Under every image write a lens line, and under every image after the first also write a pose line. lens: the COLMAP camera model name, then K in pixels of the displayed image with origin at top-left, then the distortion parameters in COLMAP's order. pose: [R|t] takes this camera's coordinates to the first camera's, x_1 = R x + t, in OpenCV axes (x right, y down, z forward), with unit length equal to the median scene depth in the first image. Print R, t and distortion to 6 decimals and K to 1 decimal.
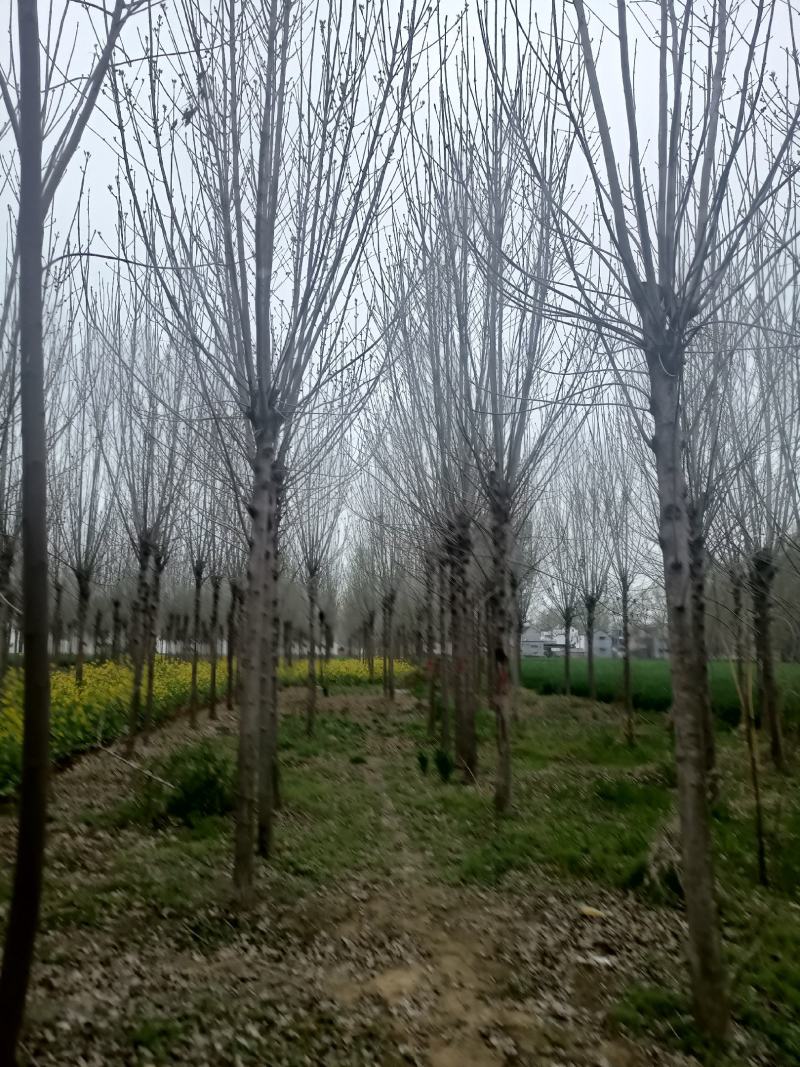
lens RADIAL K [[809.7, 0, 400.0], [0, 809.7, 533.5], [0, 0, 1]] dist [0.051153, -0.029990]
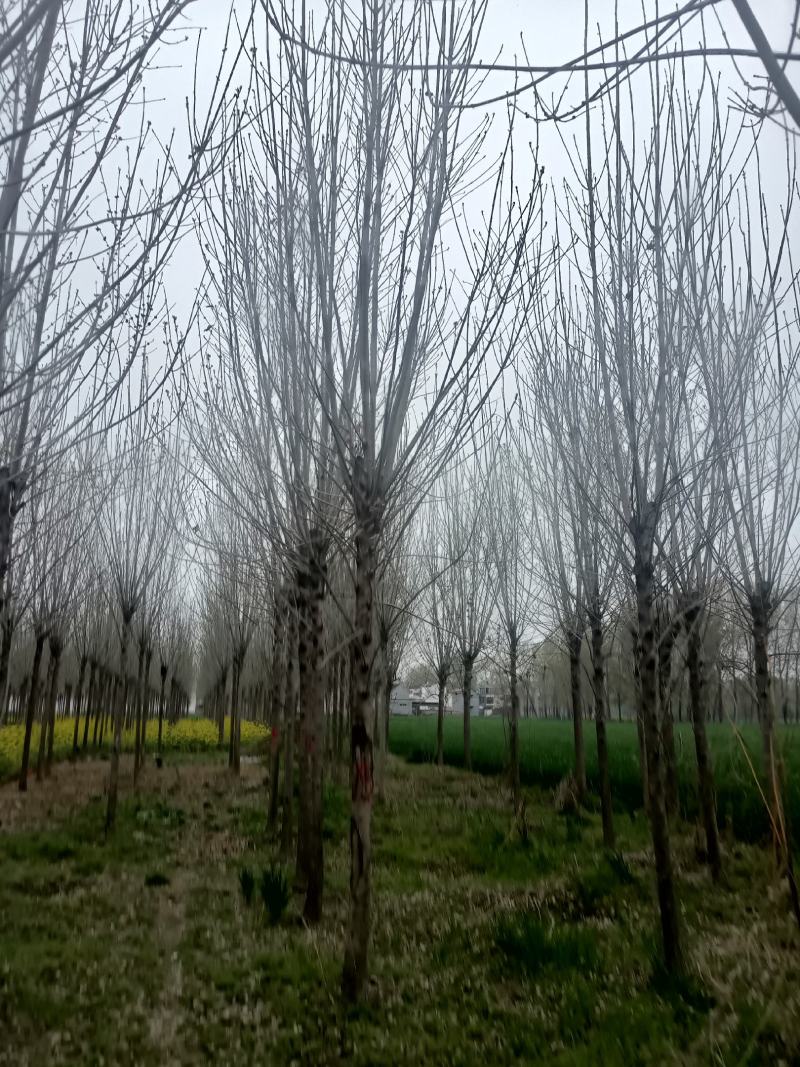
lens RADIAL K [[756.0, 0, 400.0], [0, 756.0, 533.5], [0, 0, 1]] dist [0.049618, -0.001762]
pose [[0.987031, 0.040587, 0.155315, 0.052931], [-0.028135, 0.996272, -0.081547, 0.036932], [-0.158045, 0.076119, 0.984494, 0.377700]]
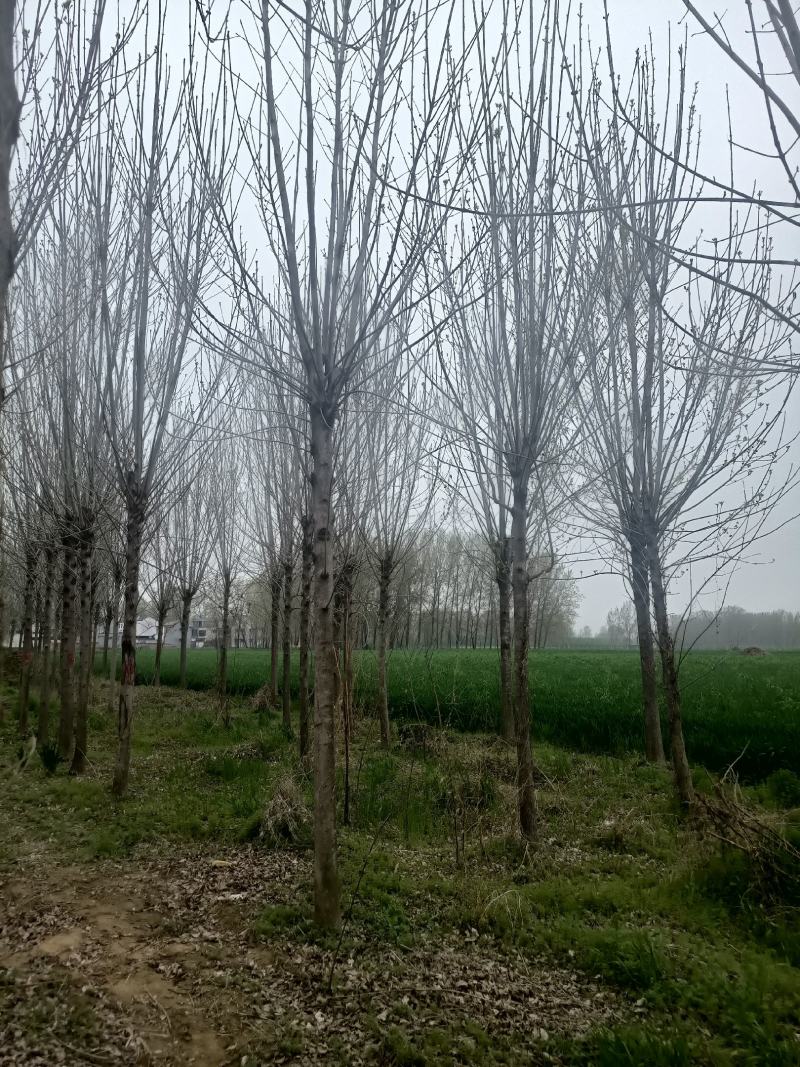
lens RADIAL K [[809.7, 0, 400.0], [0, 809.7, 533.5], [0, 0, 1]] dist [0.051153, -0.029990]
pose [[0.869792, 0.060226, 0.489730, -0.092698], [-0.065515, 0.997831, -0.006354, -0.013040], [-0.489050, -0.026558, 0.871851, -0.087807]]
